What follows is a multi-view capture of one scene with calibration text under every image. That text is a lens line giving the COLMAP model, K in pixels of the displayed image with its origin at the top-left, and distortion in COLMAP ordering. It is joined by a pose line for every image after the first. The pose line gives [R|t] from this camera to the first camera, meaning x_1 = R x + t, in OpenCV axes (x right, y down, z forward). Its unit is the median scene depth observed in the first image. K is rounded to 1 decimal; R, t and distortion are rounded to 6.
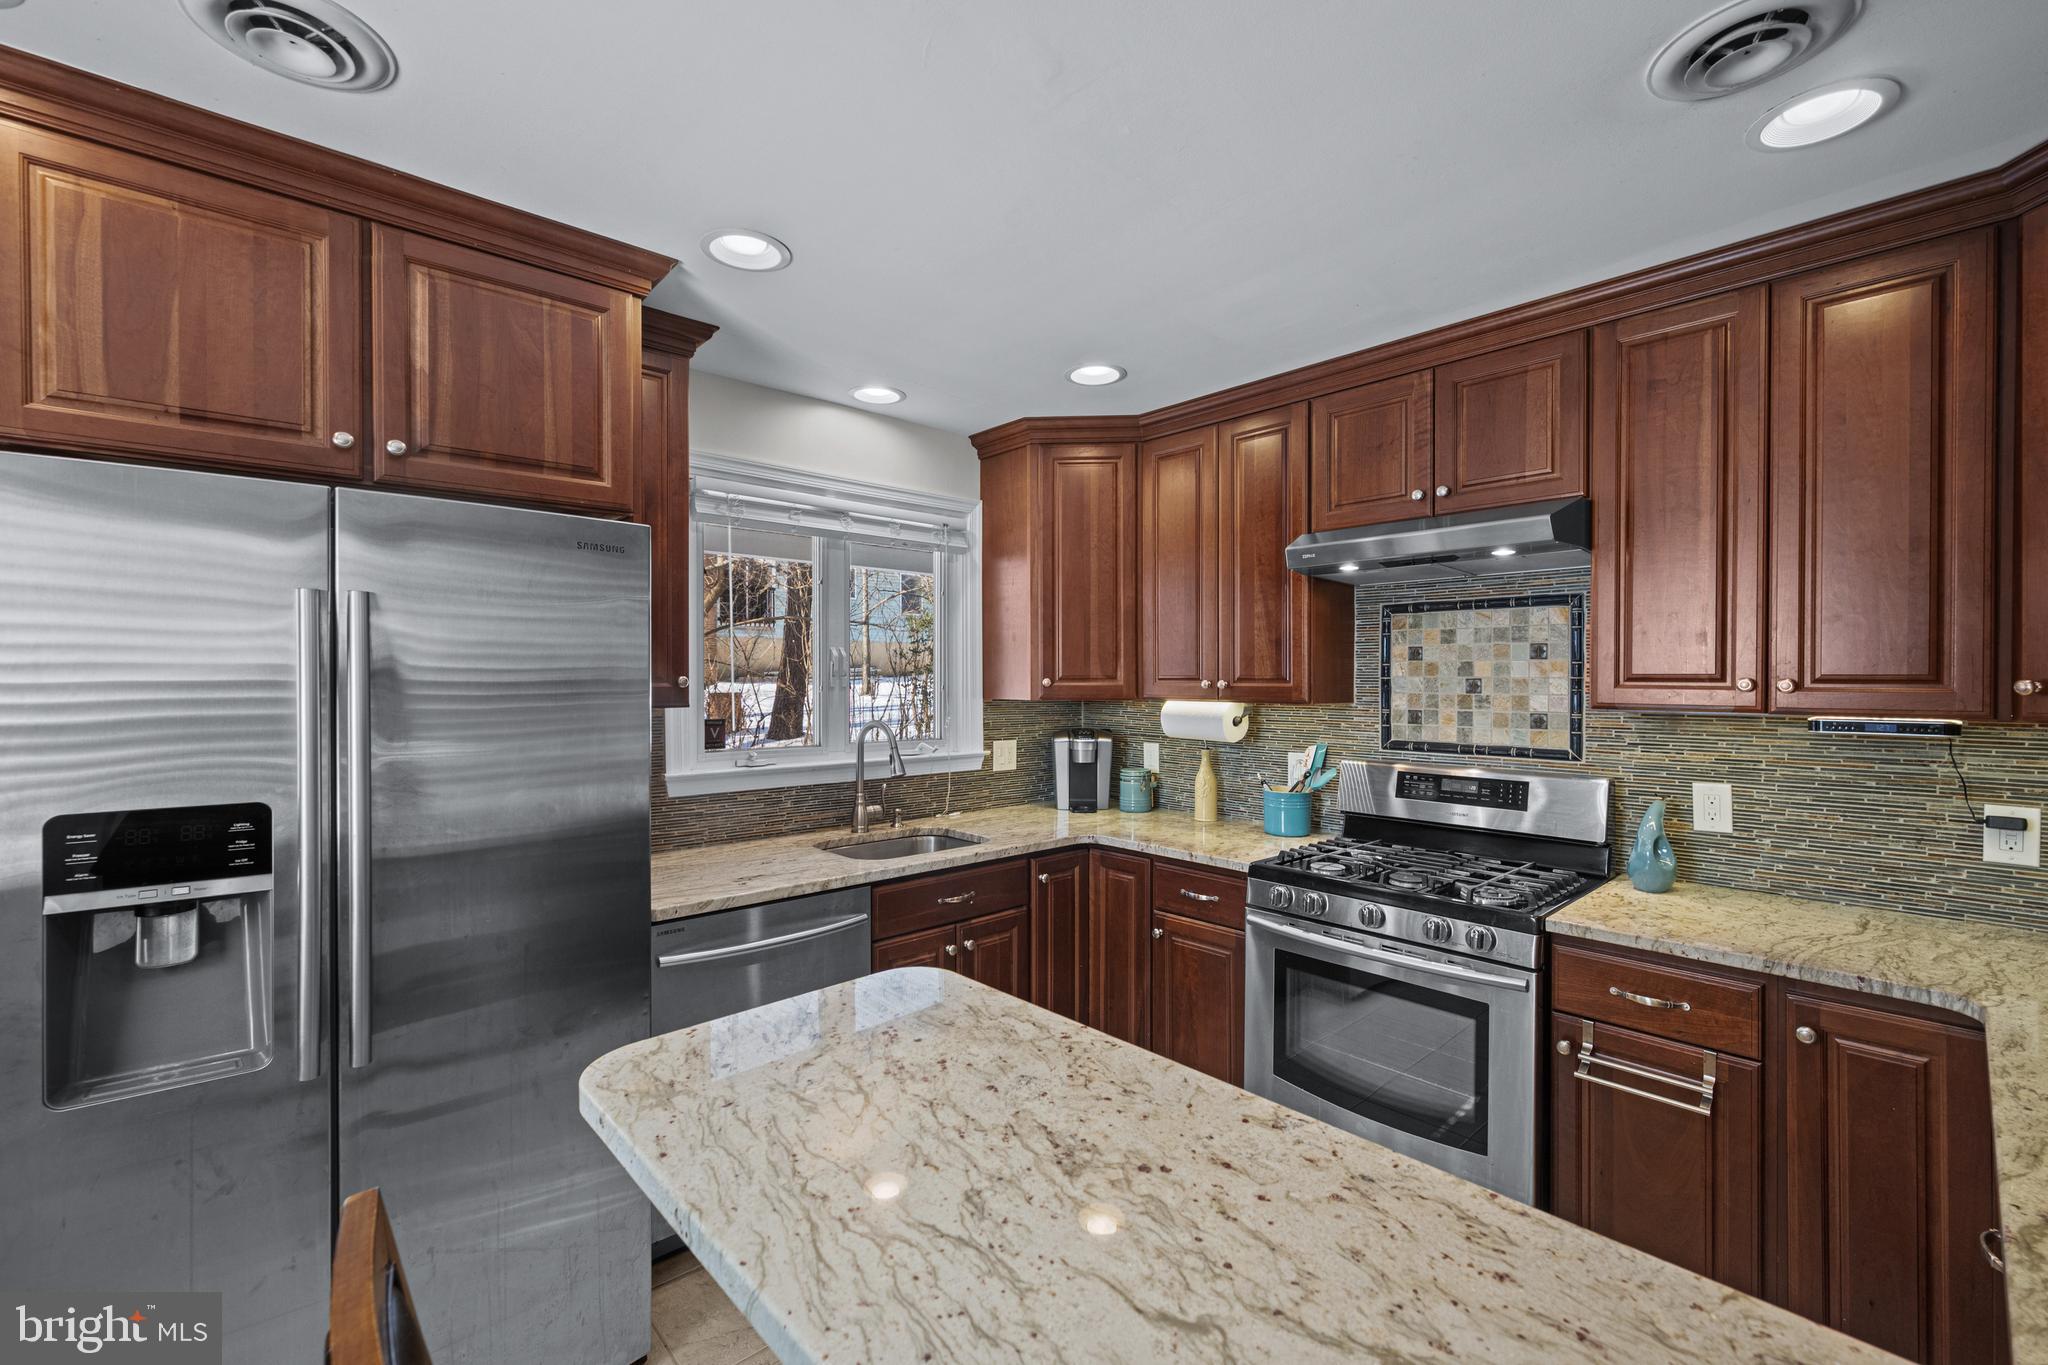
lens RADIAL K [[862.2, 0, 1024.0], [0, 862.2, 682.5], [0, 0, 1]] dist [-0.000664, -0.000188]
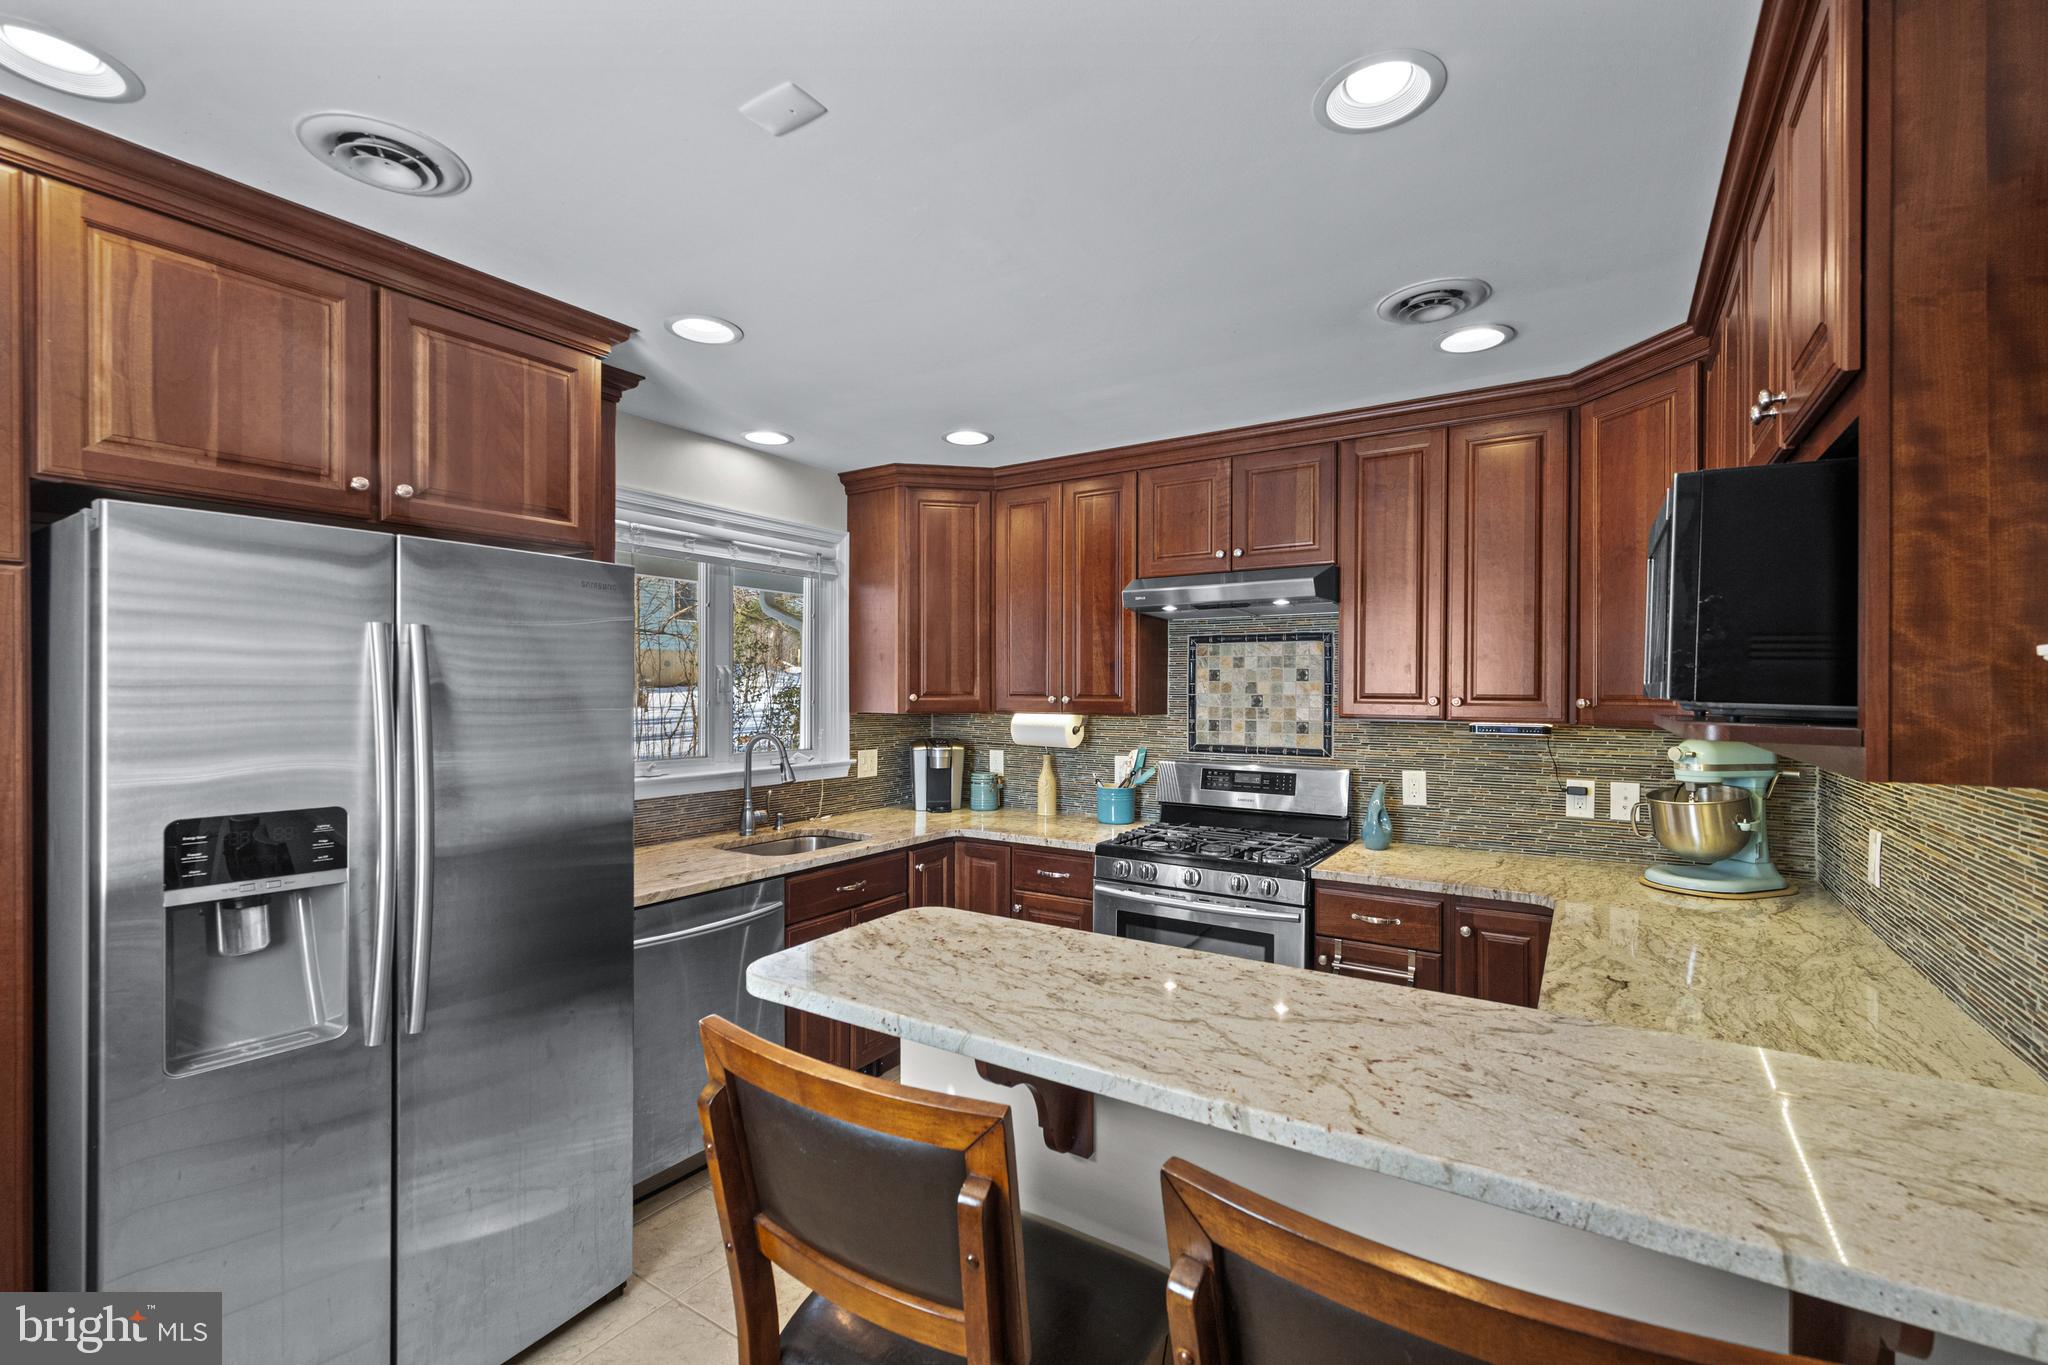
lens RADIAL K [[880.5, 0, 1028.0], [0, 880.5, 692.6], [0, 0, 1]] dist [0.001044, -0.000059]
pose [[0.967307, 0.001327, 0.253605, -0.146613], [-0.001132, 0.999999, -0.000916, -0.007158], [-0.253606, 0.000599, 0.967307, -0.192162]]
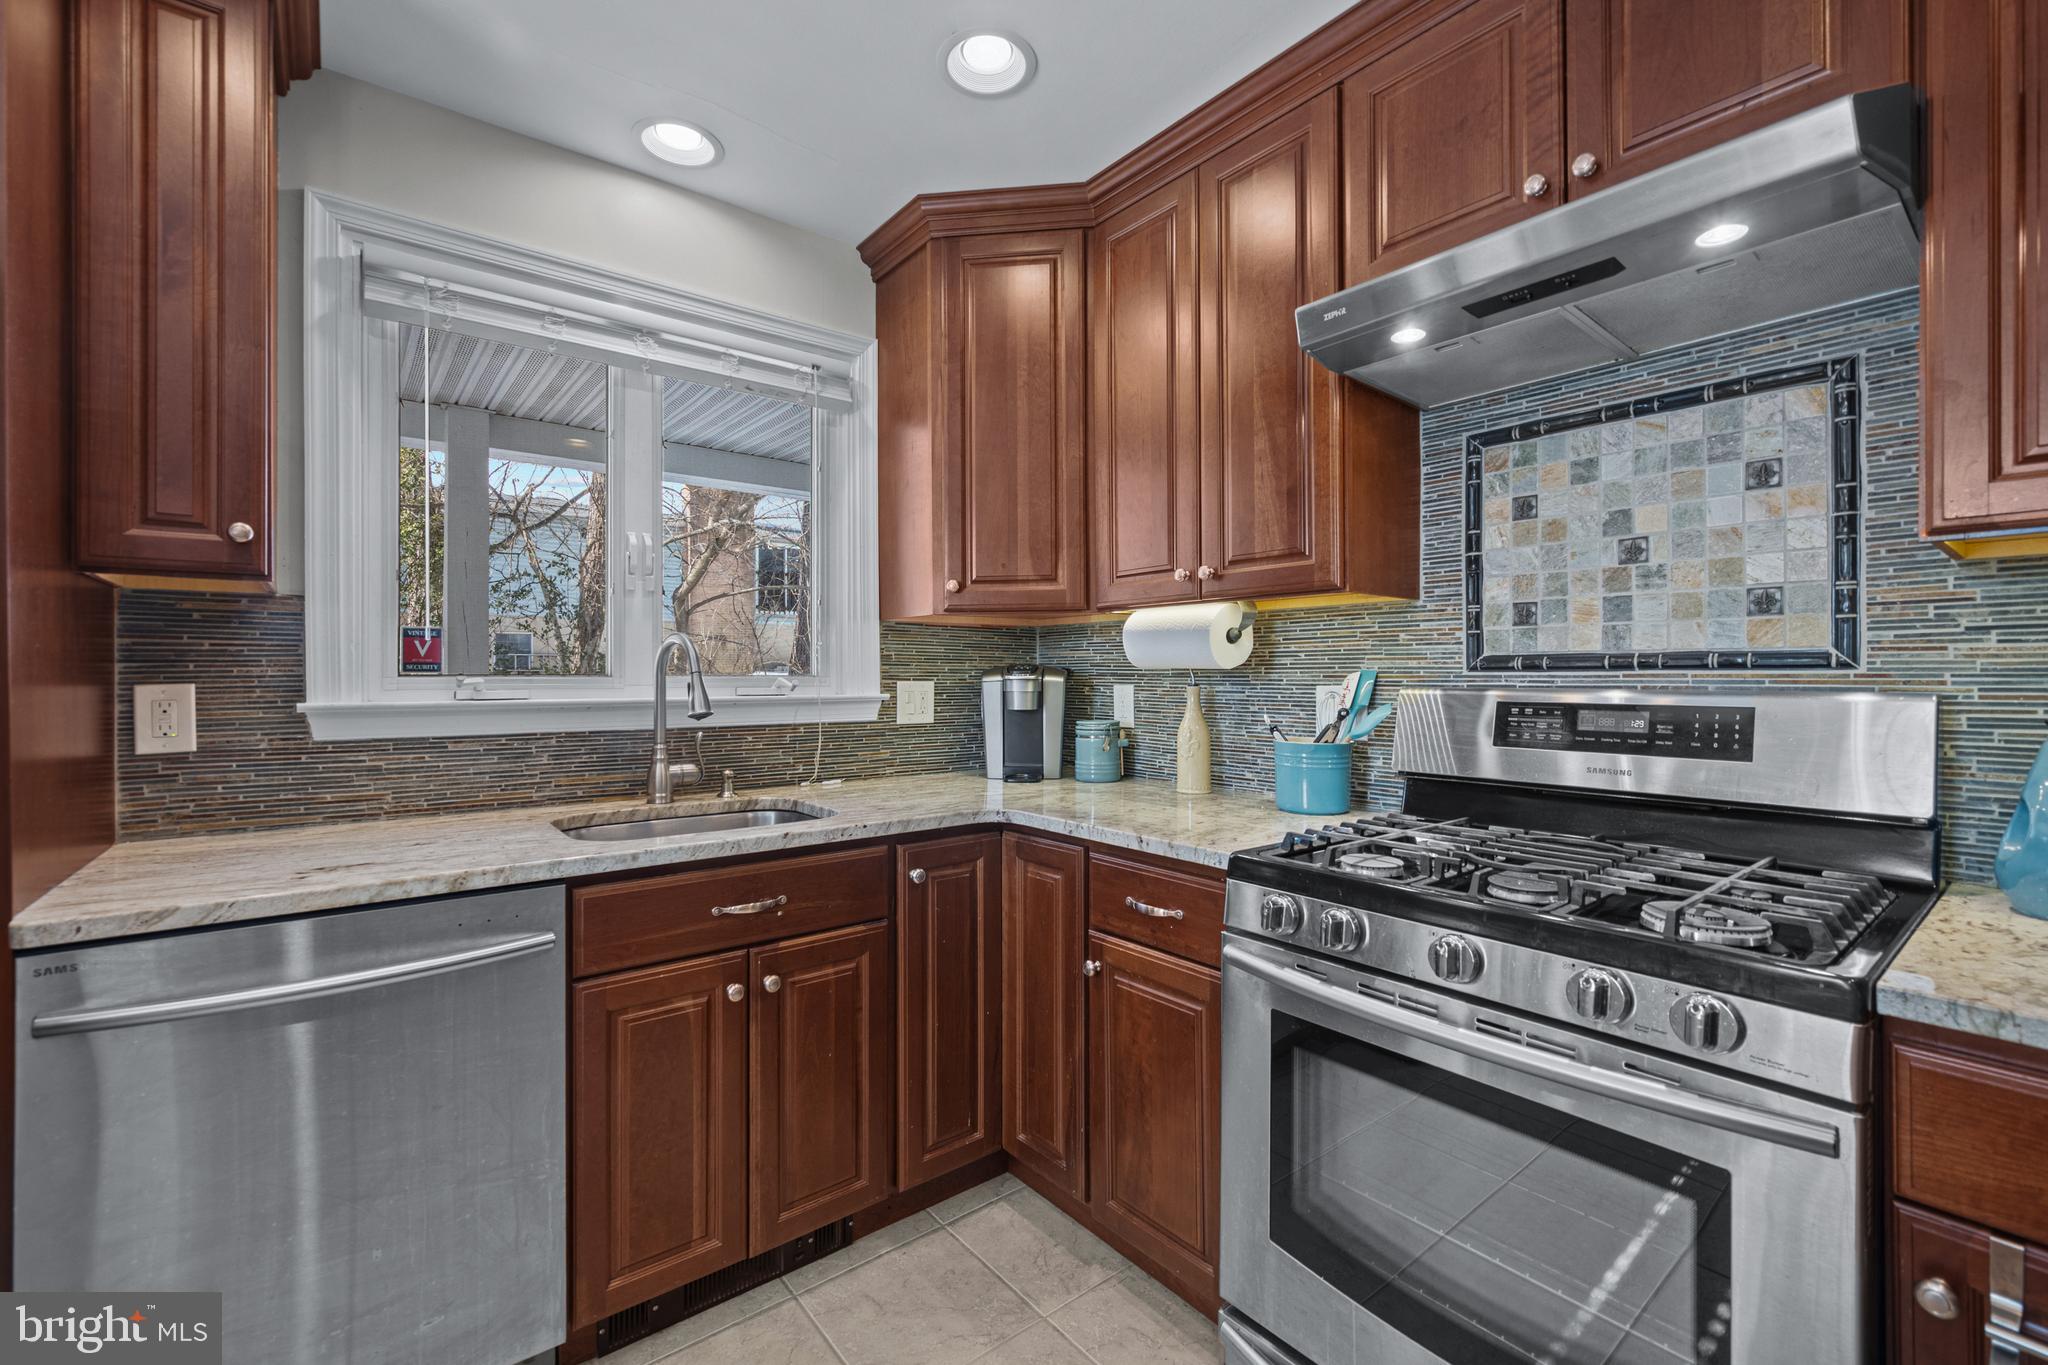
lens RADIAL K [[861.8, 0, 1022.2], [0, 861.8, 674.5], [0, 0, 1]] dist [-0.002559, -0.000442]
pose [[0.997299, -0.003560, -0.073364, 0.157479], [0.003062, 0.999972, -0.006901, 0.089641], [0.073387, 0.006657, 0.997281, 0.399733]]
